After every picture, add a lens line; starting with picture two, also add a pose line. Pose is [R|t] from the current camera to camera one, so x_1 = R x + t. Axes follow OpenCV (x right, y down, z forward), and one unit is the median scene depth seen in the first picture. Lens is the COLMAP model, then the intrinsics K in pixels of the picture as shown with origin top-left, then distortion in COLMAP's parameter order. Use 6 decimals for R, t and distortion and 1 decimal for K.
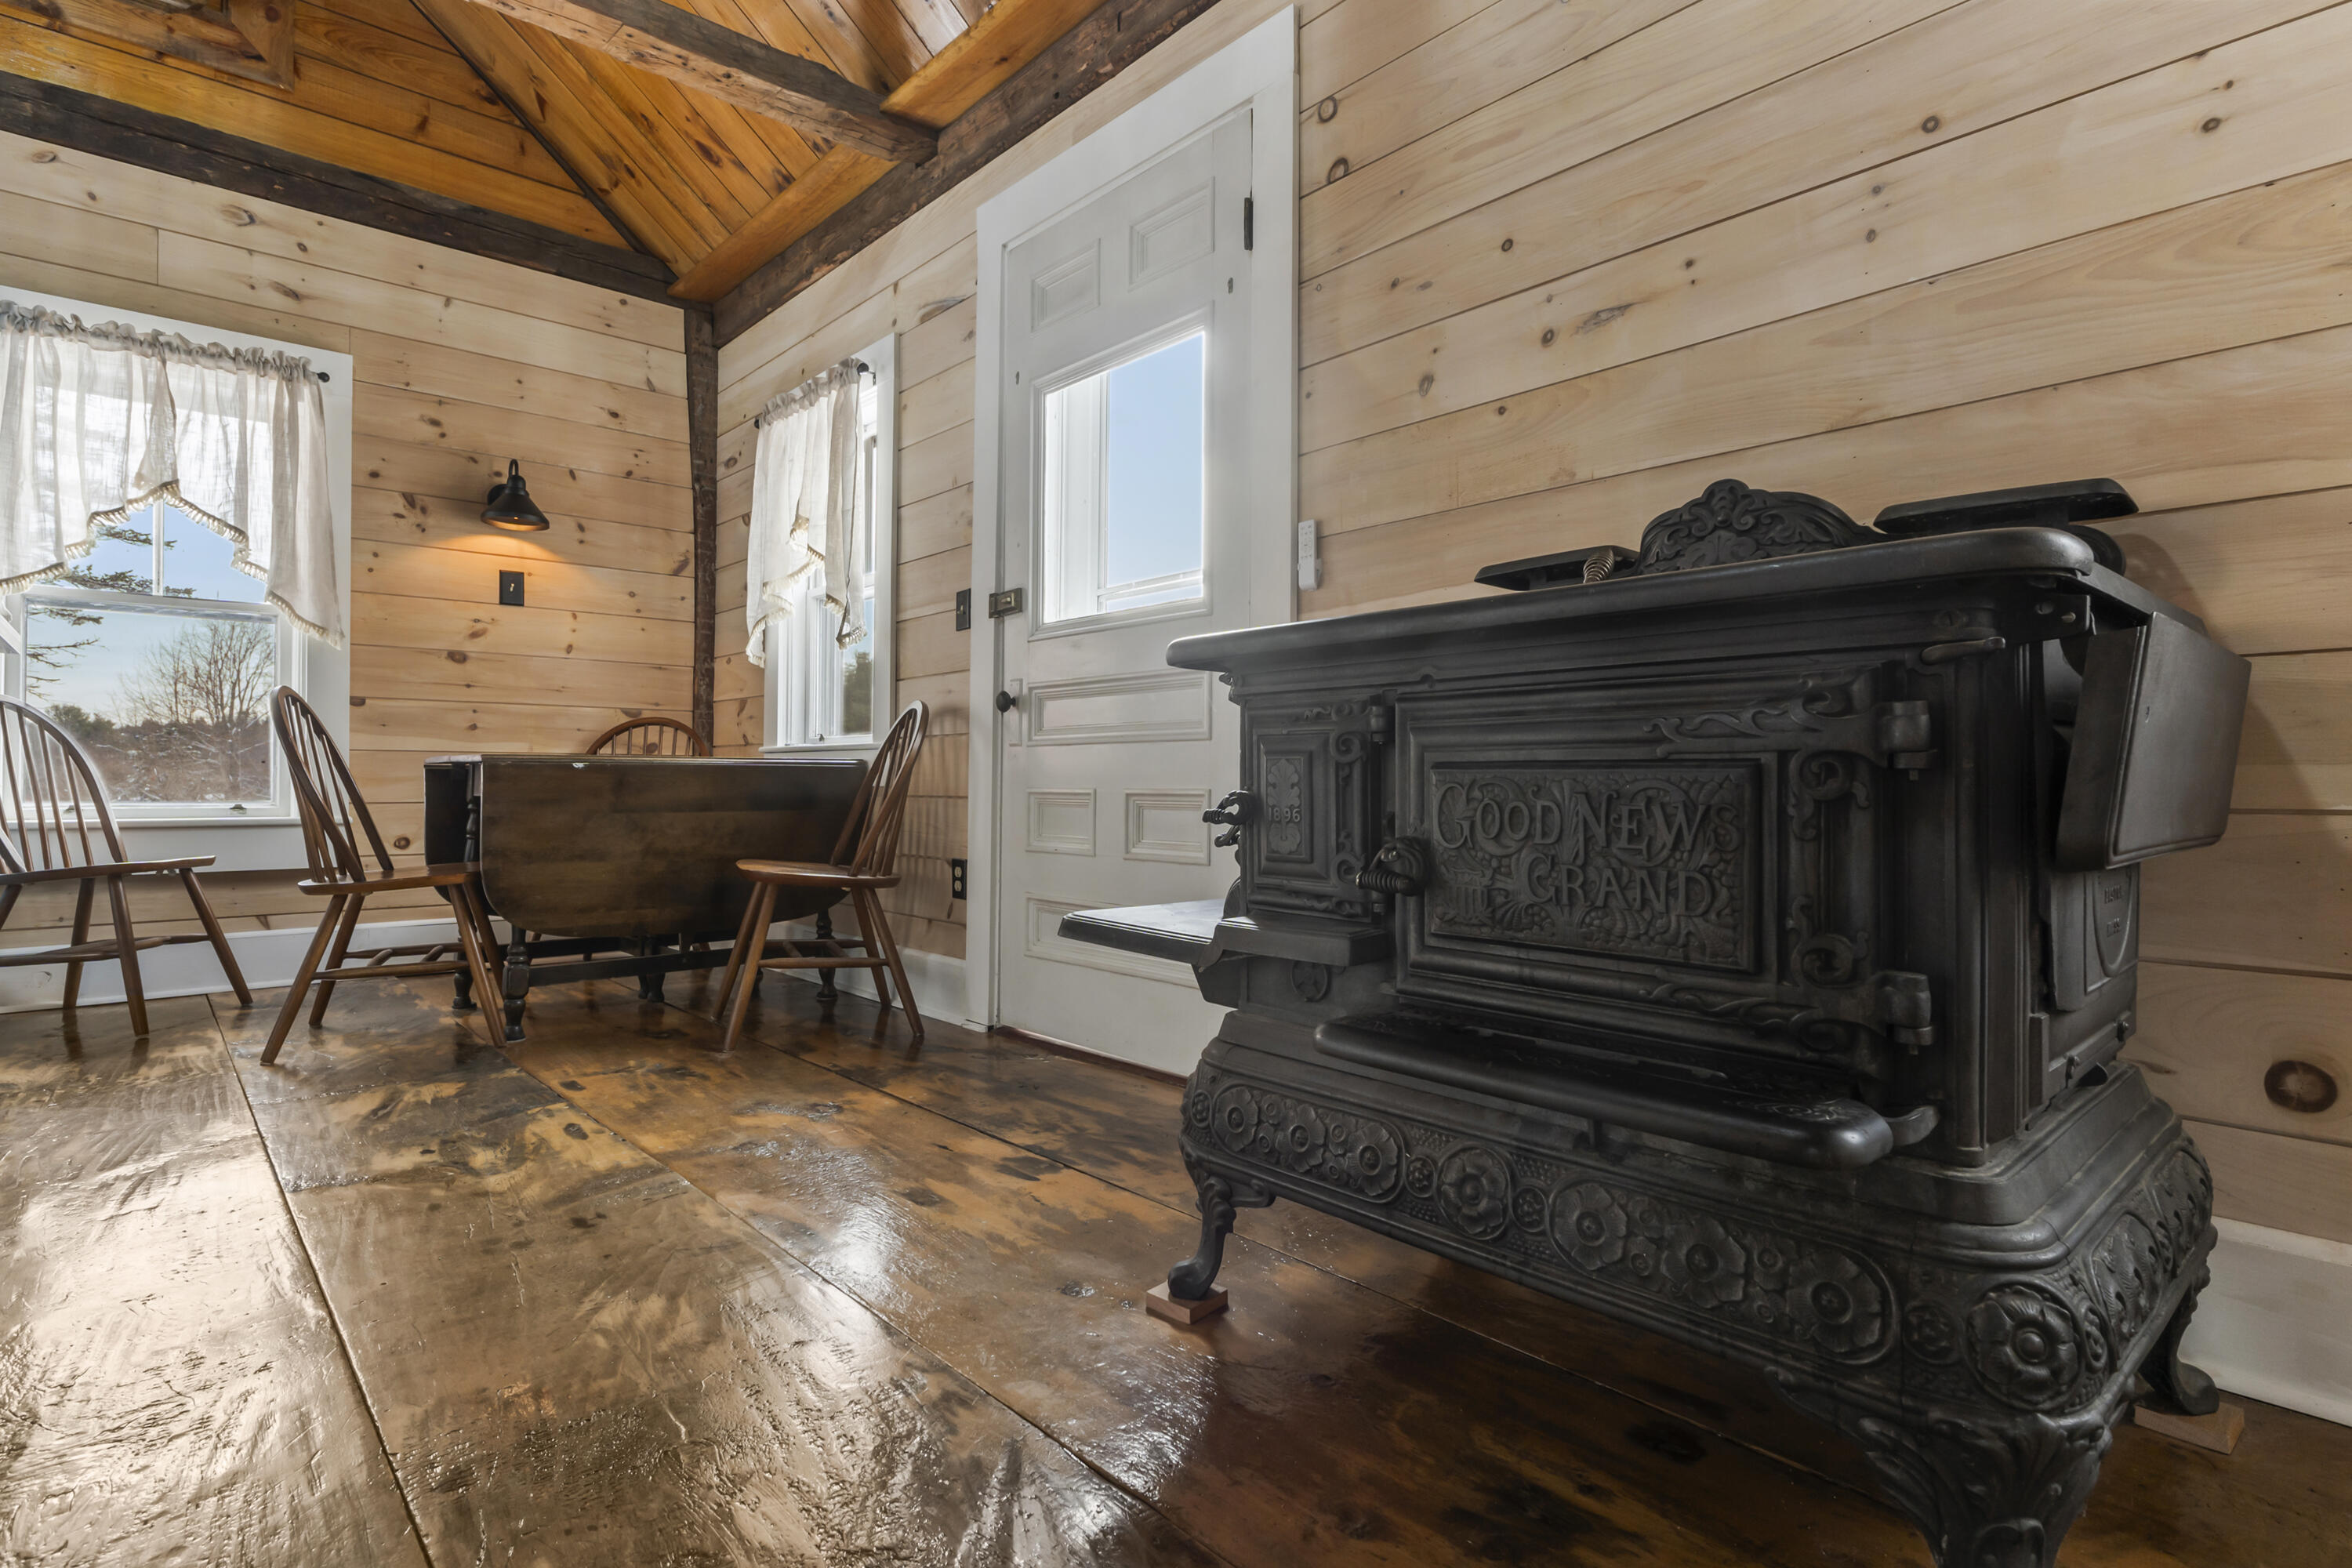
lens RADIAL K [[1176.1, 0, 1176.0], [0, 1176.1, 784.0], [0, 0, 1]] dist [0.001185, -0.000706]
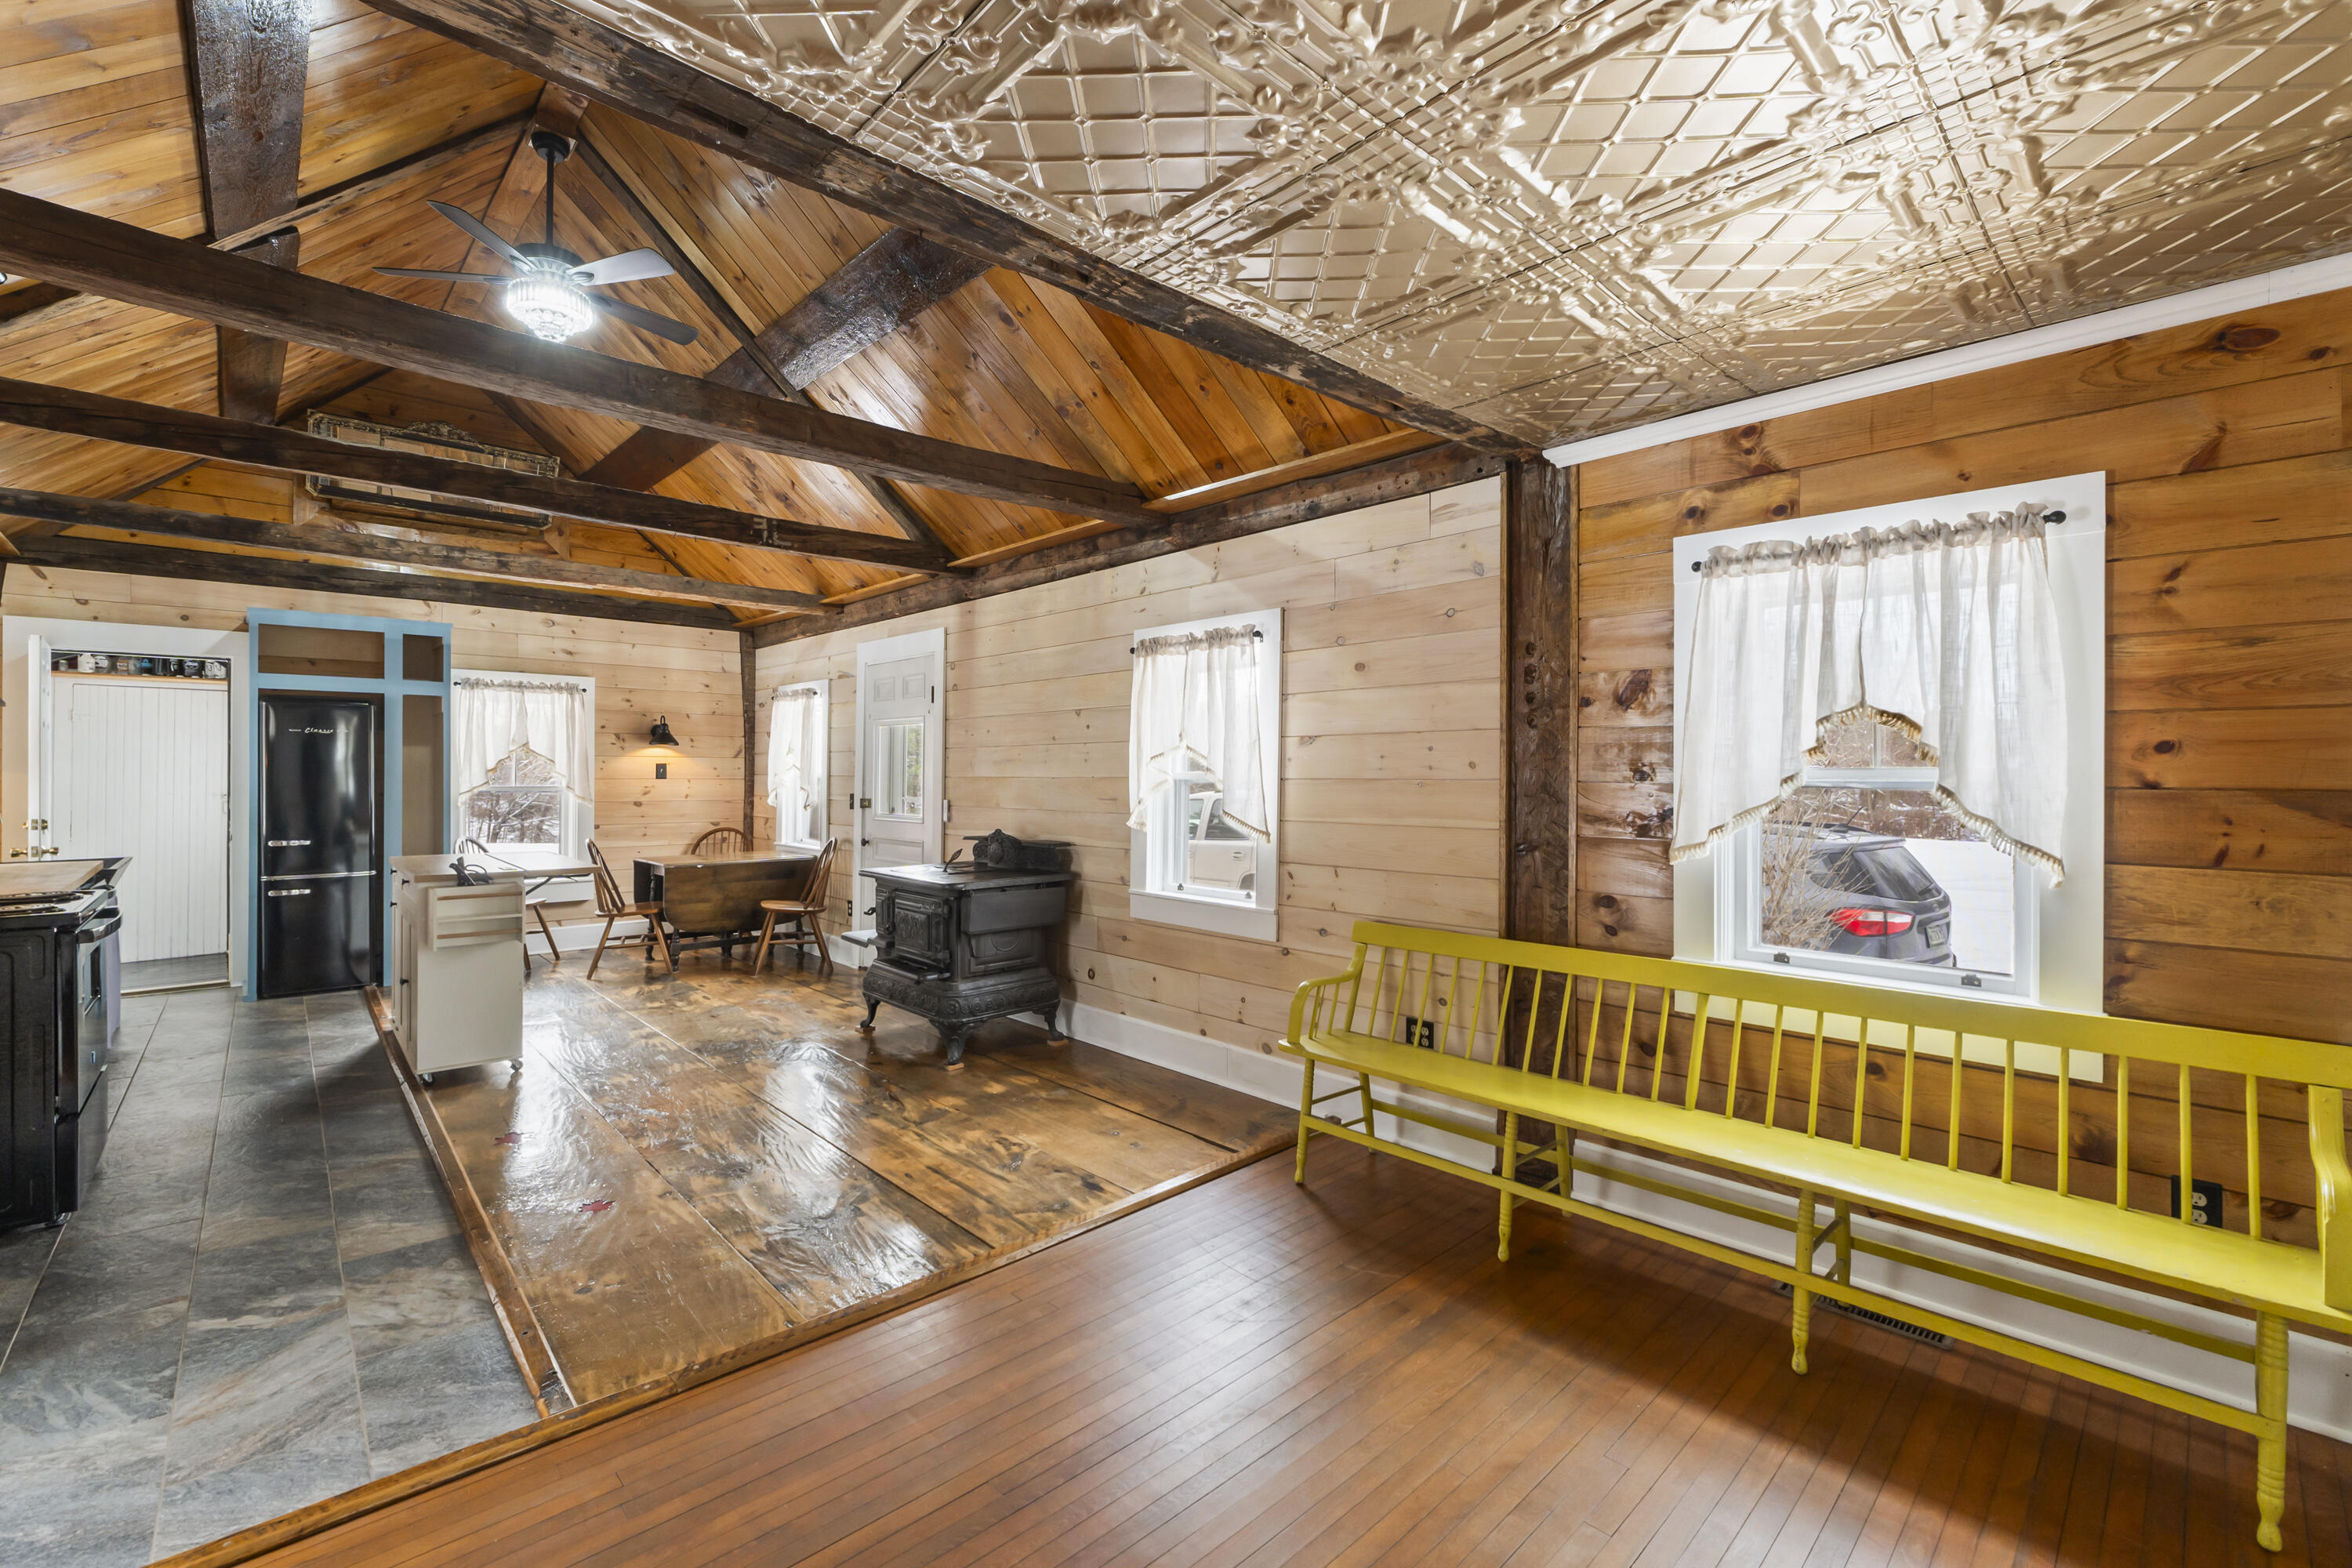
lens RADIAL K [[996.3, 0, 1176.0], [0, 996.3, 784.0], [0, 0, 1]] dist [-0.001142, -0.000140]
pose [[0.999807, 0.002592, 0.019460, 0.425783], [-0.002733, 0.999970, 0.007222, -0.183449], [-0.019440, -0.007274, 0.999785, -1.034702]]
